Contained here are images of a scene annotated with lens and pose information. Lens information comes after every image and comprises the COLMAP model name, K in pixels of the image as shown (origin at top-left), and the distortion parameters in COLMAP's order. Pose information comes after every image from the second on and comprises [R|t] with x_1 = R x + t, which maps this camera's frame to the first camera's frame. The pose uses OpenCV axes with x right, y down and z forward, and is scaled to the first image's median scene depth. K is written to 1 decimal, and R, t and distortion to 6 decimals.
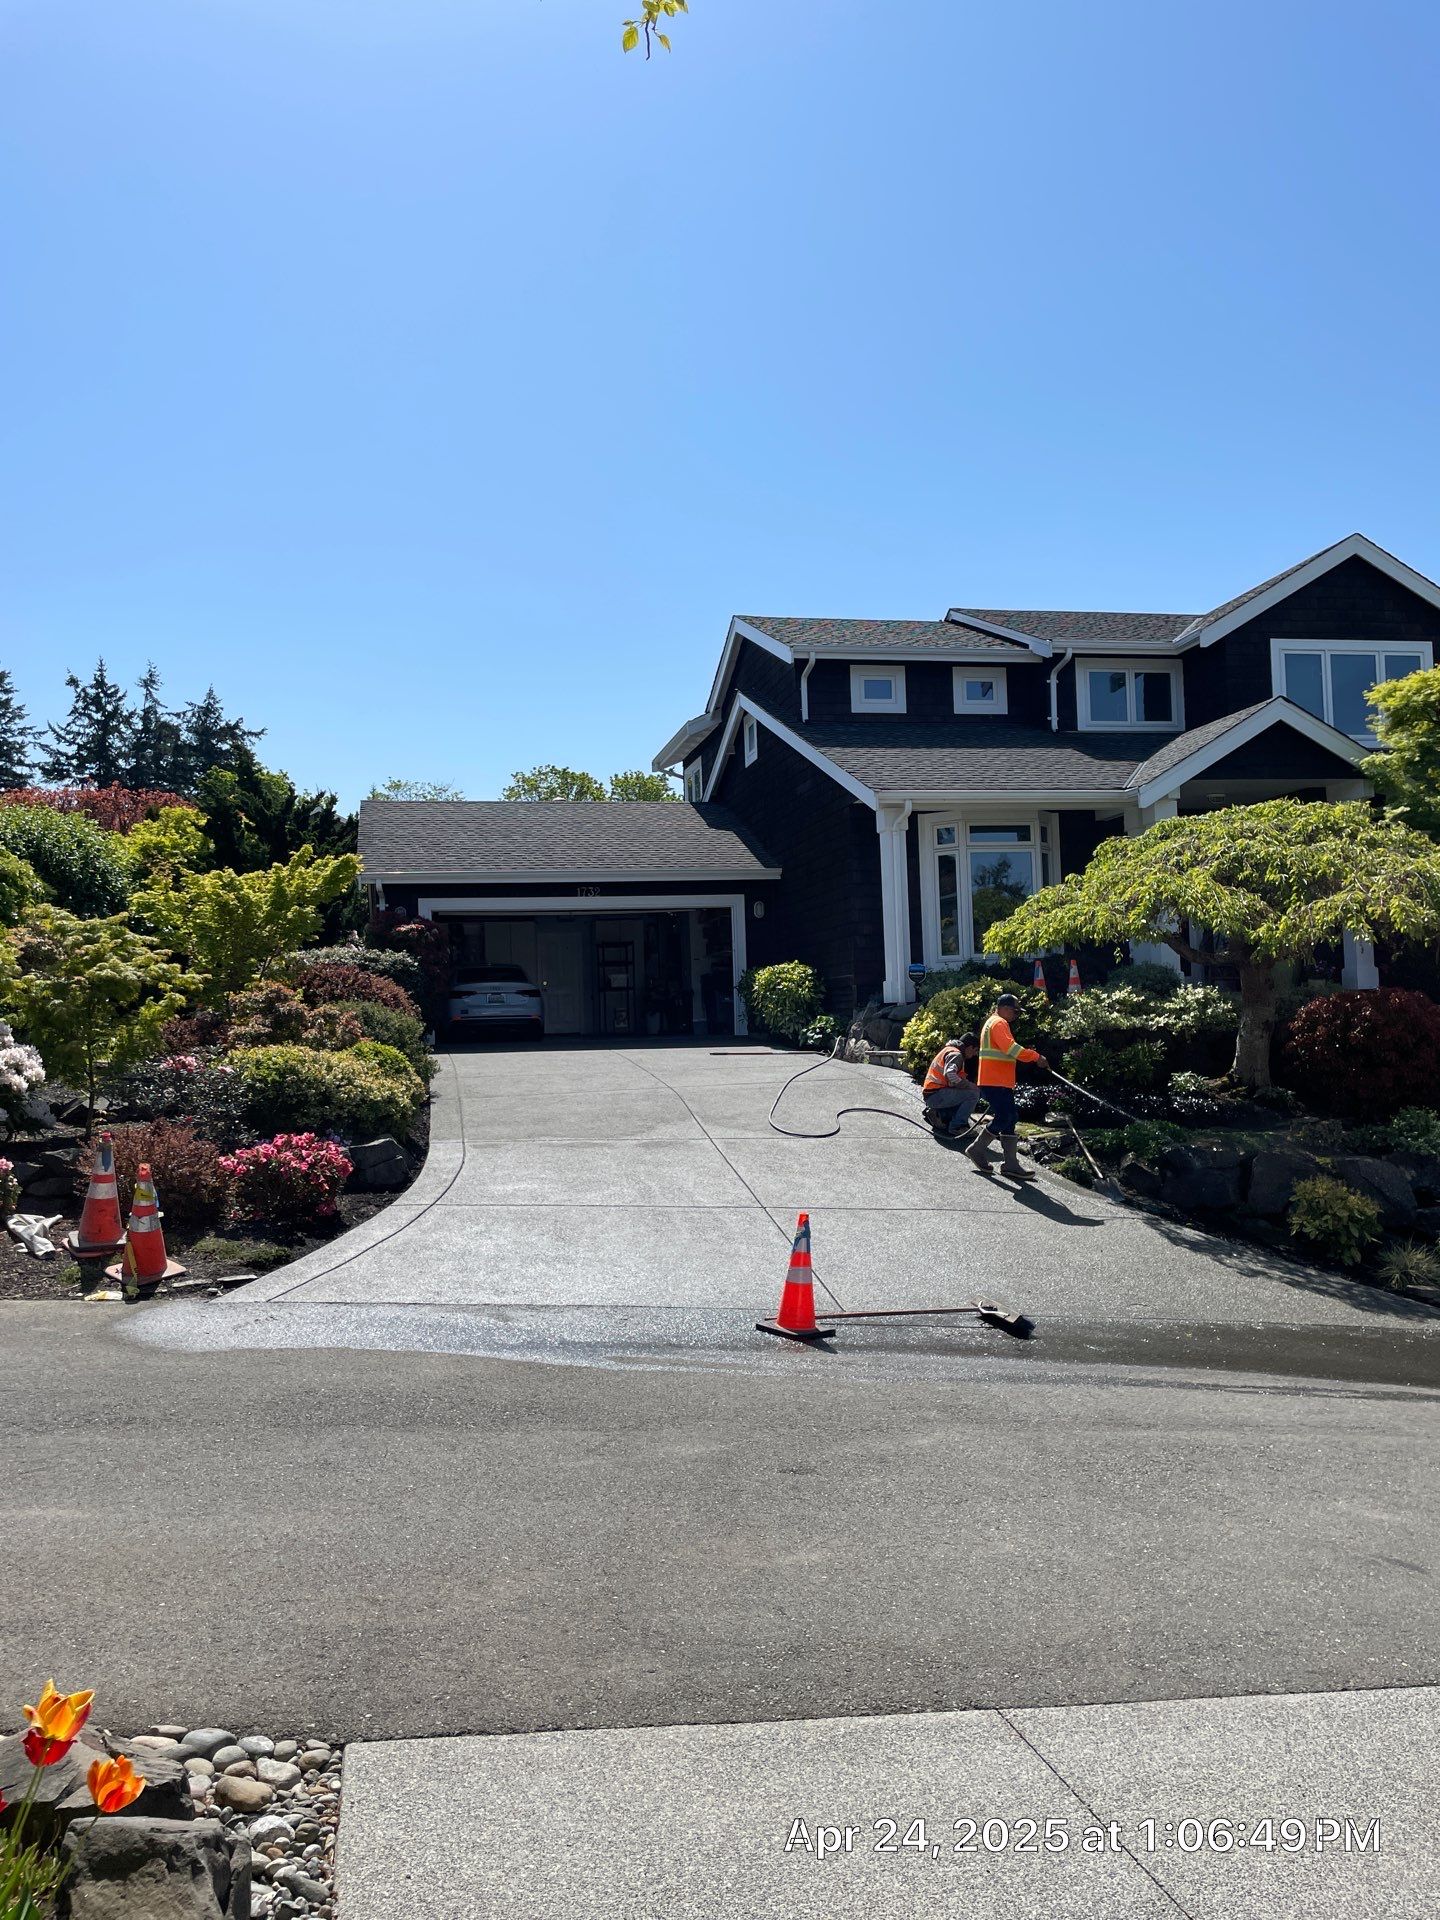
lens RADIAL K [[1456.8, 0, 720.0], [0, 1456.8, 960.0], [0, 0, 1]] dist [0.052840, -0.005449]
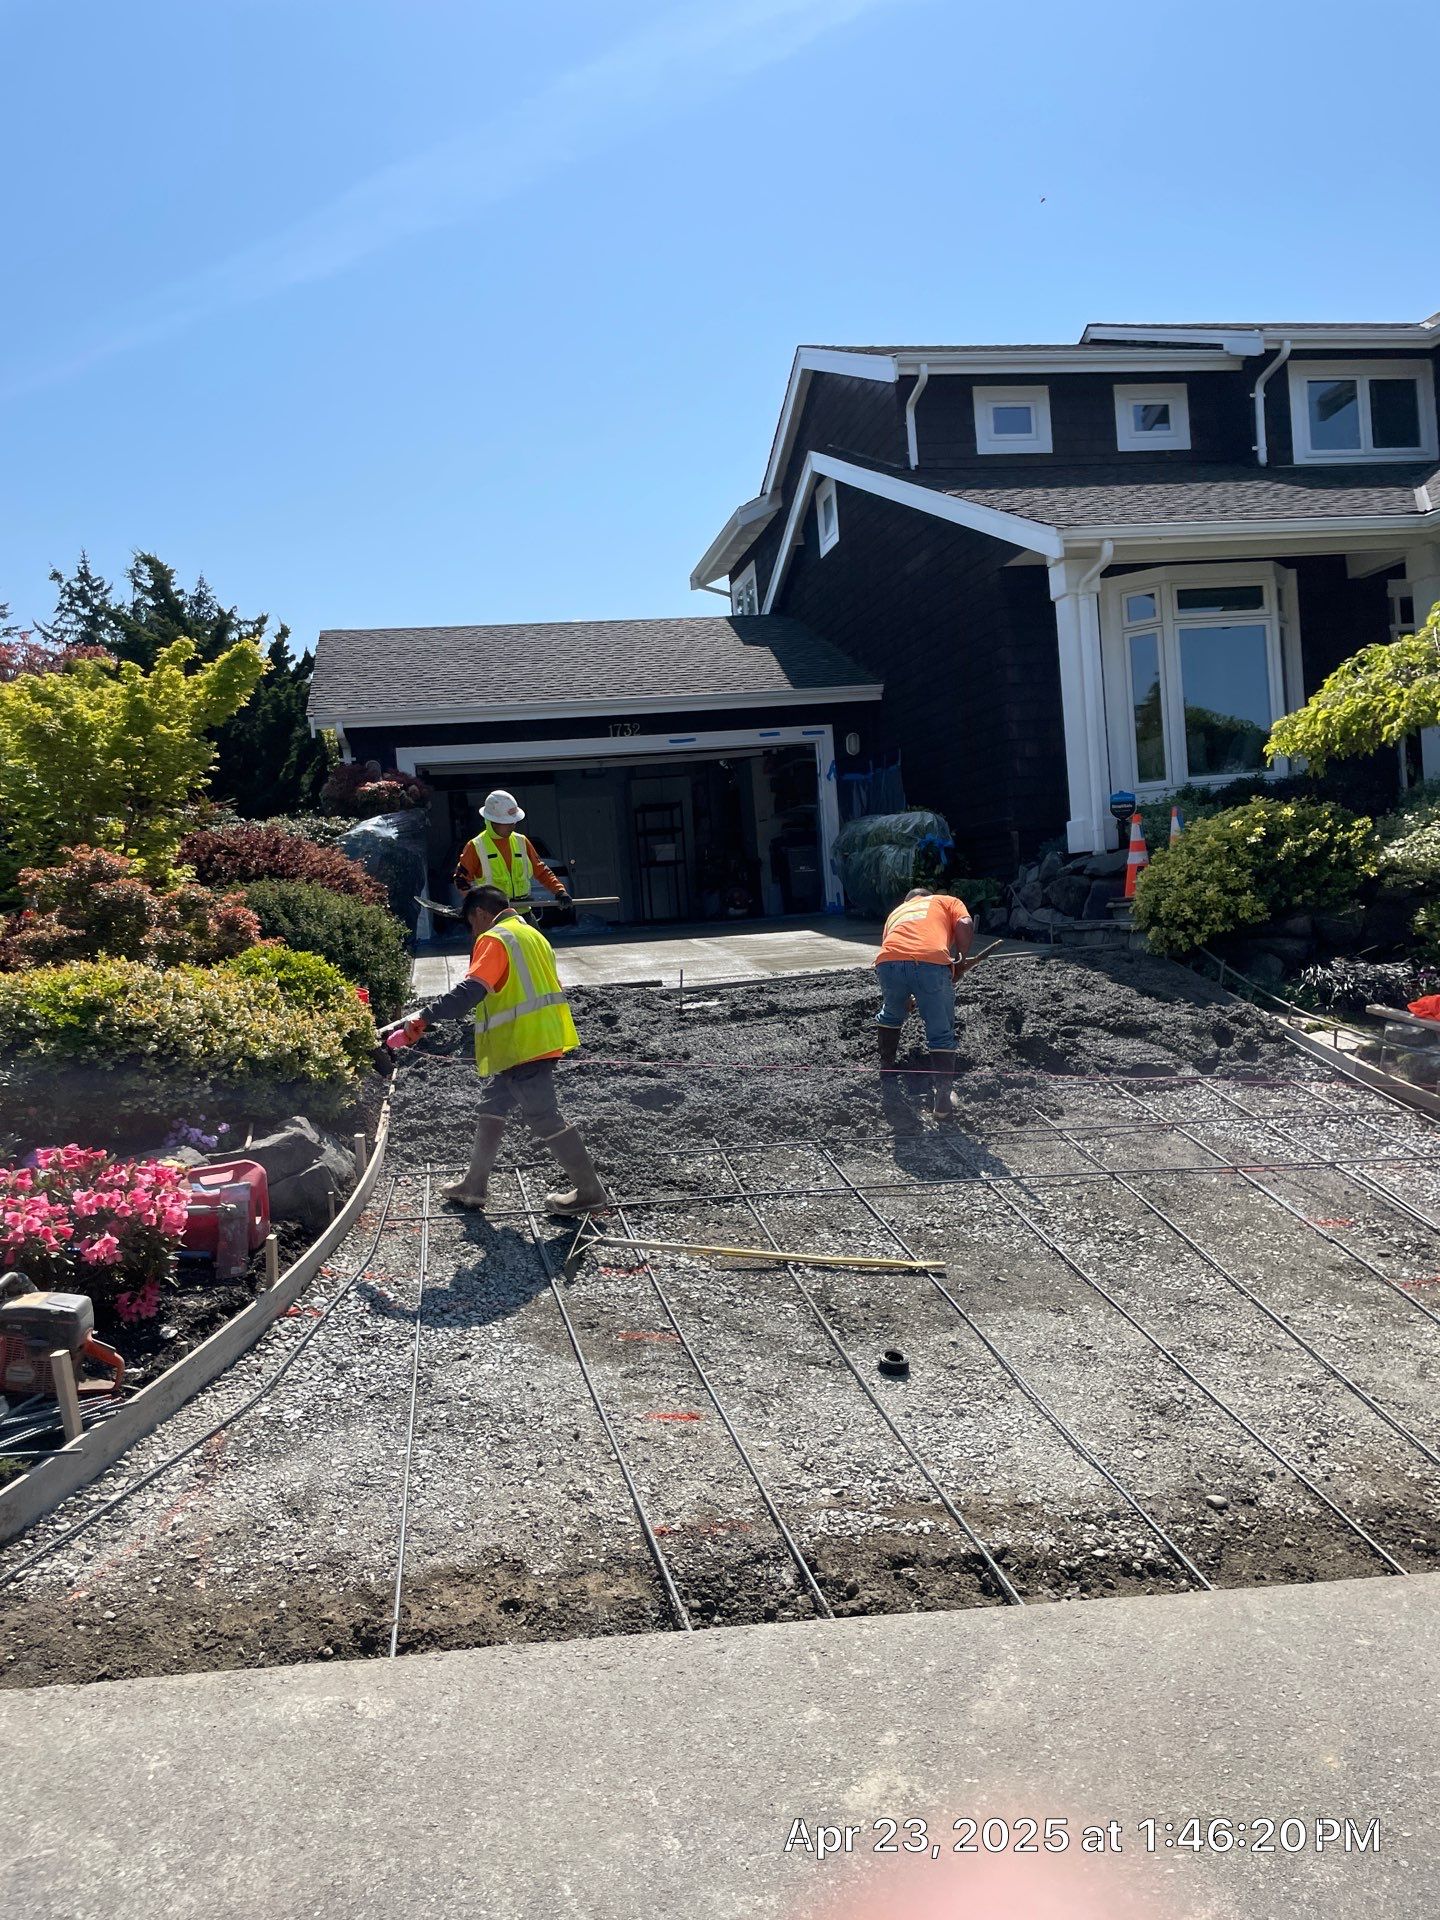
lens RADIAL K [[1456.8, 0, 720.0], [0, 1456.8, 960.0], [0, 0, 1]] dist [0.052840, -0.005449]
pose [[0.998699, -0.046389, -0.021171, -0.031831], [0.047912, 0.995784, 0.078221, 0.014901], [0.017453, -0.079133, 0.996711, 0.255211]]
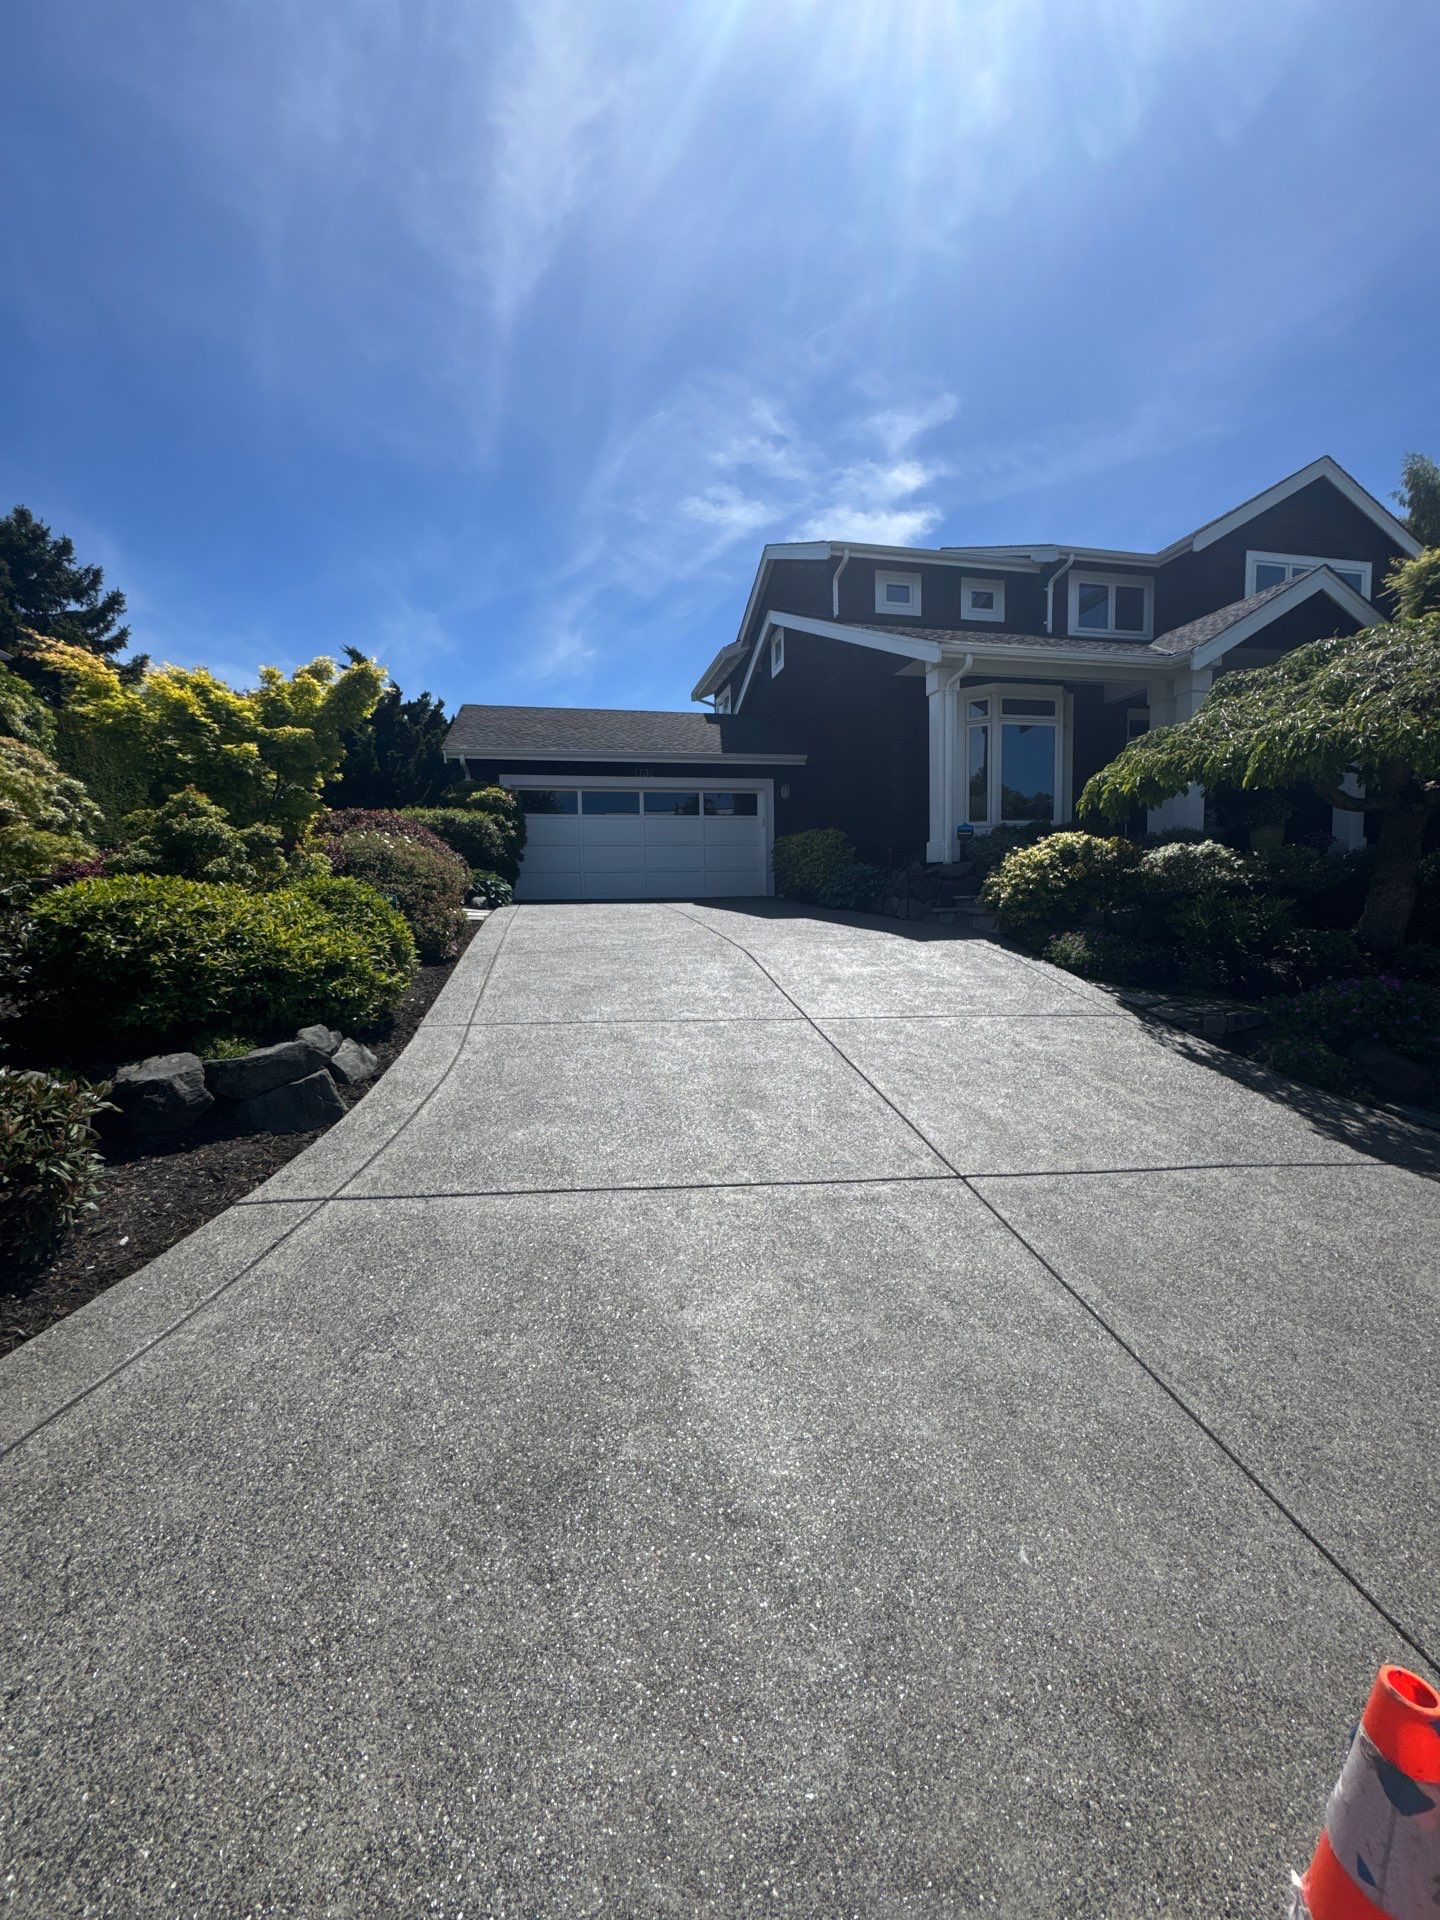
lens RADIAL K [[767.9, 0, 720.0], [0, 767.9, 960.0], [0, 0, 1]] dist [-0.001557, -0.000588]
pose [[0.999895, 0.010989, 0.009402, -0.033562], [-0.012077, 0.992106, 0.124818, 0.026140], [-0.007956, -0.124919, 0.992135, 0.365363]]
